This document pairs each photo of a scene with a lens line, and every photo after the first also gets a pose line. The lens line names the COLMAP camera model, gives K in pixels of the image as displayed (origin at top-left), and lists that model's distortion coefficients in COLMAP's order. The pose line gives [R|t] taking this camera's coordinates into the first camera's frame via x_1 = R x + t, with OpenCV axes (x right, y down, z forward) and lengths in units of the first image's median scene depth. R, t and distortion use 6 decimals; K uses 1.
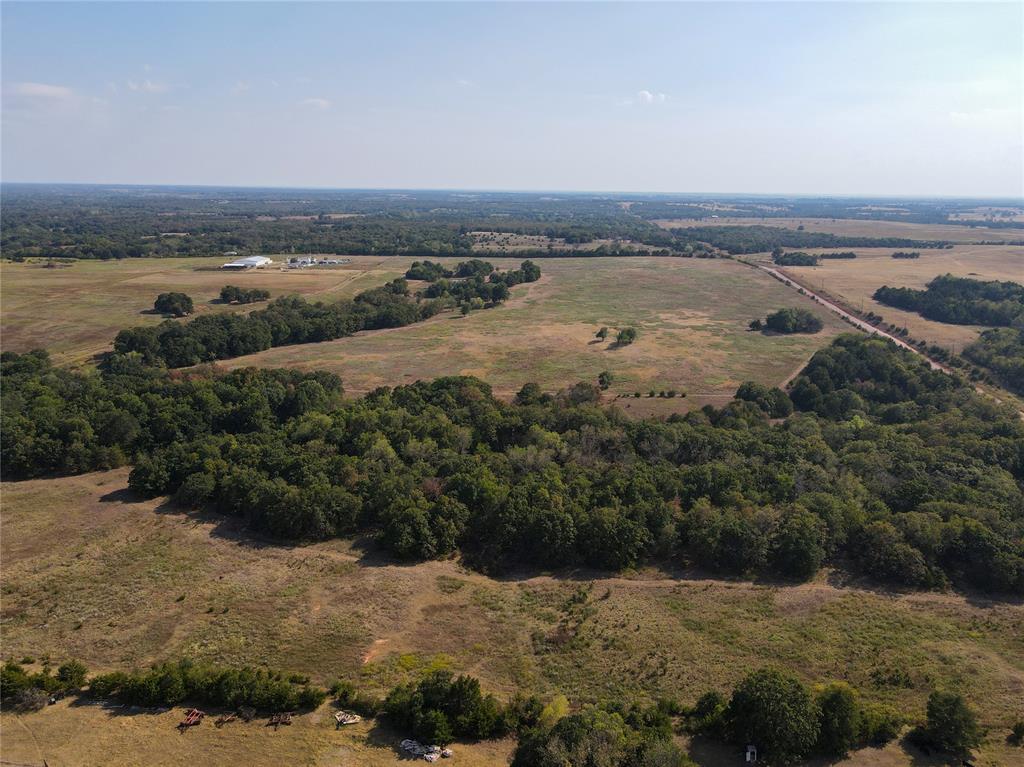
lens RADIAL K [[752.4, 0, 512.0], [0, 752.4, 383.5], [0, 0, 1]] dist [-0.002129, 0.028830]
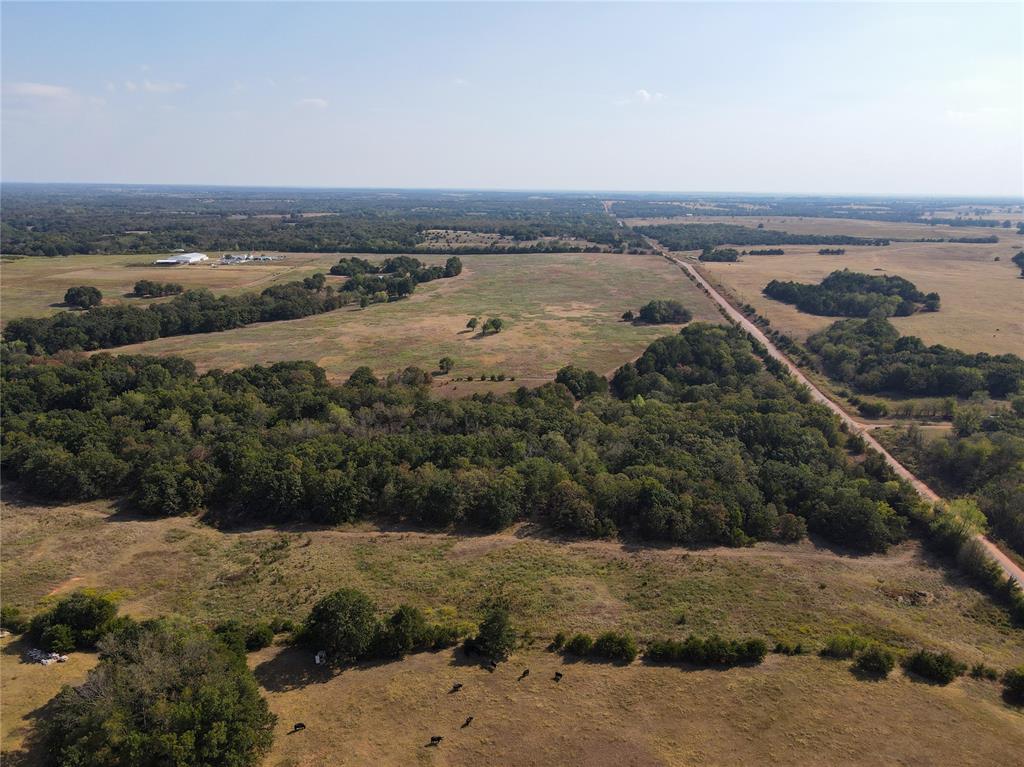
lens RADIAL K [[752.4, 0, 512.0], [0, 752.4, 383.5], [0, 0, 1]] dist [-0.002129, 0.028830]
pose [[0.999999, -0.001192, 0.000500, 0.145892], [0.001191, 0.999999, 0.001105, 0.013250], [-0.000501, -0.001105, 0.999999, -0.045153]]
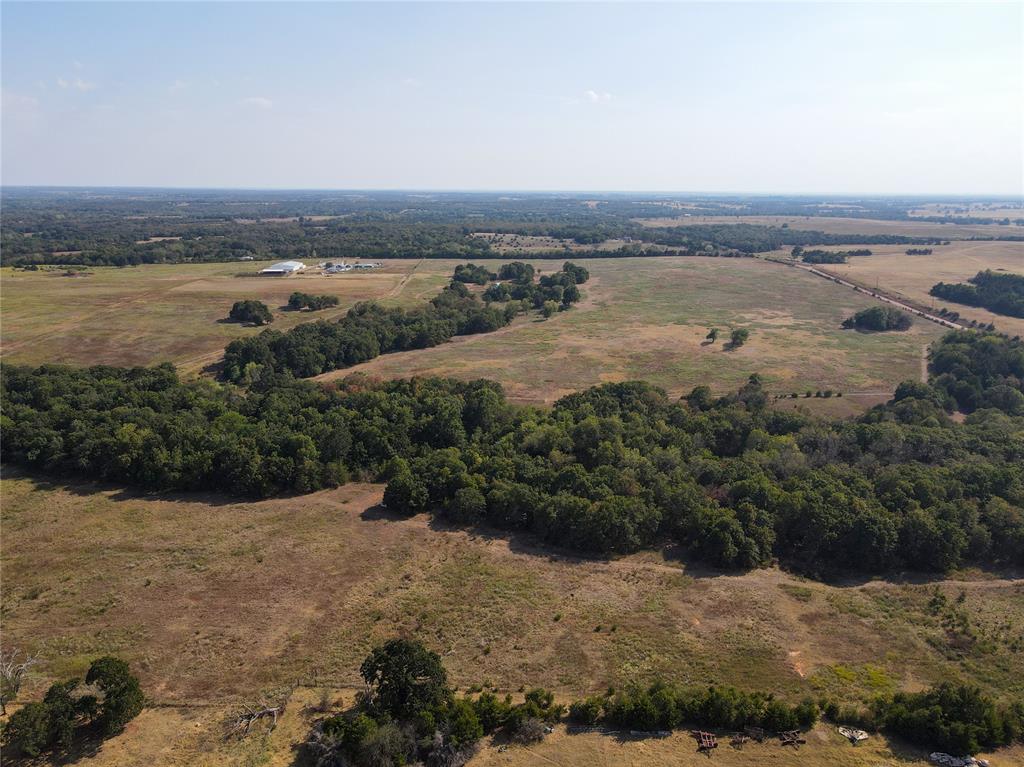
lens RADIAL K [[752.4, 0, 512.0], [0, 752.4, 383.5], [0, 0, 1]] dist [-0.002129, 0.028830]
pose [[0.997594, -0.023328, 0.065280, -0.180190], [0.023283, 0.999728, 0.001448, -0.007263], [-0.065296, 0.000076, 0.997866, 0.008972]]
